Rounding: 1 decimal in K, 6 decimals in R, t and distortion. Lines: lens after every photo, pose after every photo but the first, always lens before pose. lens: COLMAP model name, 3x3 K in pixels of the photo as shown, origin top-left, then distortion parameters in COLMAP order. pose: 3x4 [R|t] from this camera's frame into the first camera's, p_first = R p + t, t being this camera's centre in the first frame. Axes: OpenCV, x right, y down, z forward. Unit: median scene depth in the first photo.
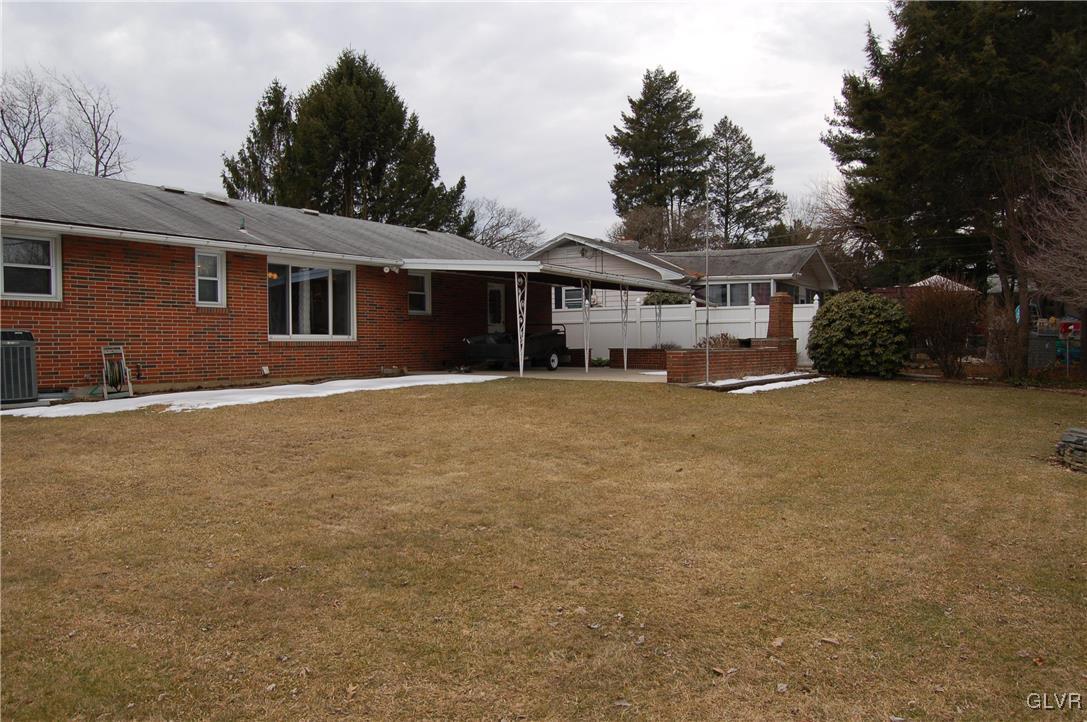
lens RADIAL K [[855.4, 0, 543.7], [0, 855.4, 377.7], [0, 0, 1]] dist [-0.098207, 0.043896]
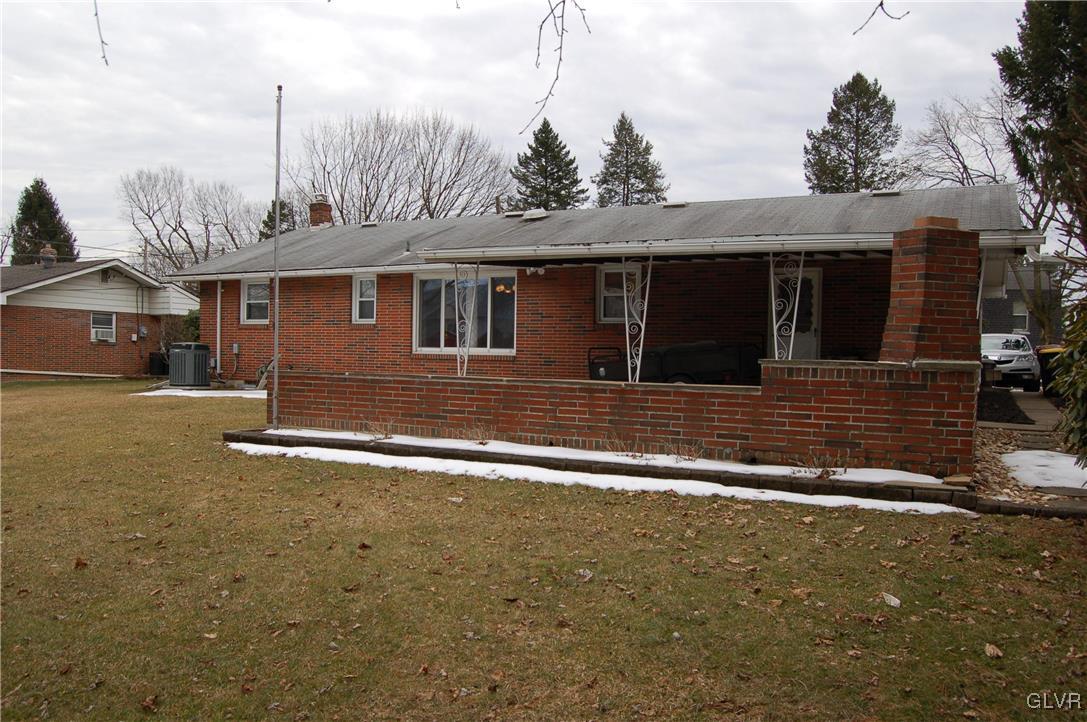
lens RADIAL K [[855.4, 0, 539.1], [0, 855.4, 363.7], [0, 0, 1]] dist [-0.098207, 0.043896]
pose [[0.074890, 0.019152, -0.997008, 0.648094], [-0.056155, 0.998310, 0.014959, -0.047047], [0.995609, 0.054866, 0.075839, 0.919238]]
